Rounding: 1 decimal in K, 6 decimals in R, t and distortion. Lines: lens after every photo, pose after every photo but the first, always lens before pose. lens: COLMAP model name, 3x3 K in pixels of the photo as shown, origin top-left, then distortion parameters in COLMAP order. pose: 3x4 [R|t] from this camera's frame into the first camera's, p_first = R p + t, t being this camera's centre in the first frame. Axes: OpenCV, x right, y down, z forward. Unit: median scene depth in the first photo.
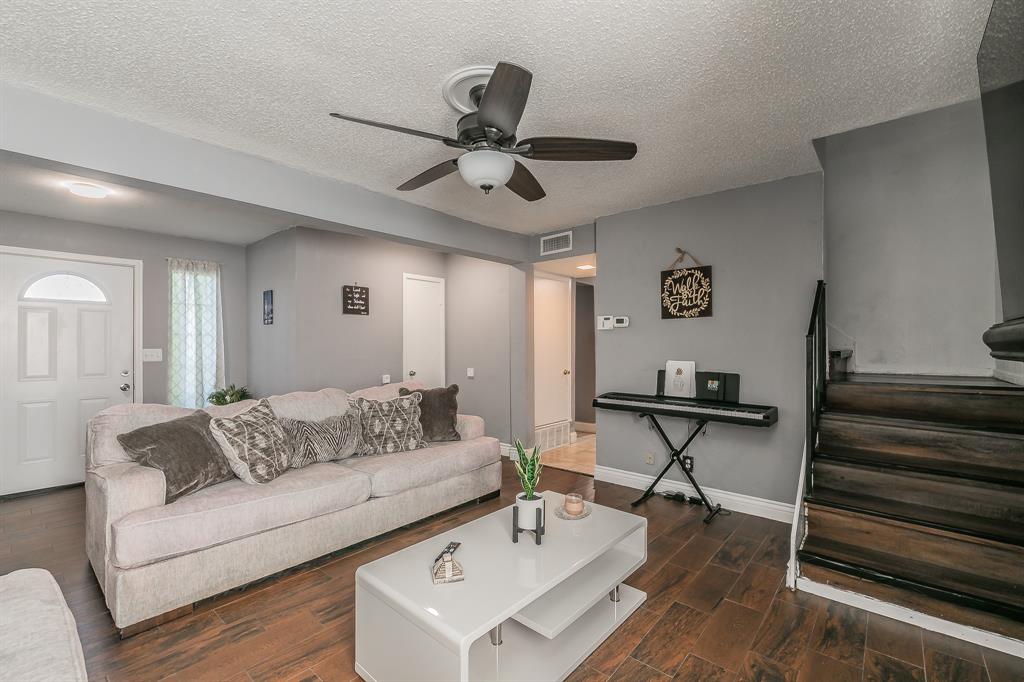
lens RADIAL K [[442.8, 0, 515.1], [0, 442.8, 343.1], [0, 0, 1]] dist [0.002049, -0.001032]
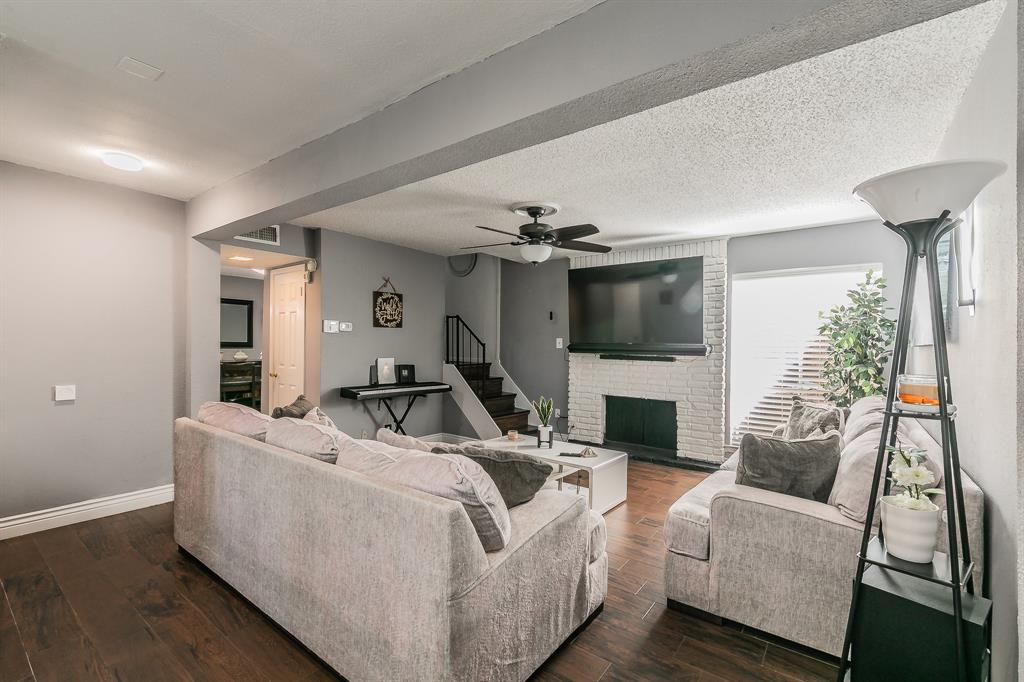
lens RADIAL K [[442.8, 0, 510.5], [0, 442.8, 342.9], [0, 0, 1]] dist [0.002049, -0.001032]
pose [[-0.064707, 0.002892, 0.997900, -1.058683], [-0.016832, 0.999850, -0.003989, -0.008948], [-0.997762, -0.017054, -0.064649, 0.703963]]
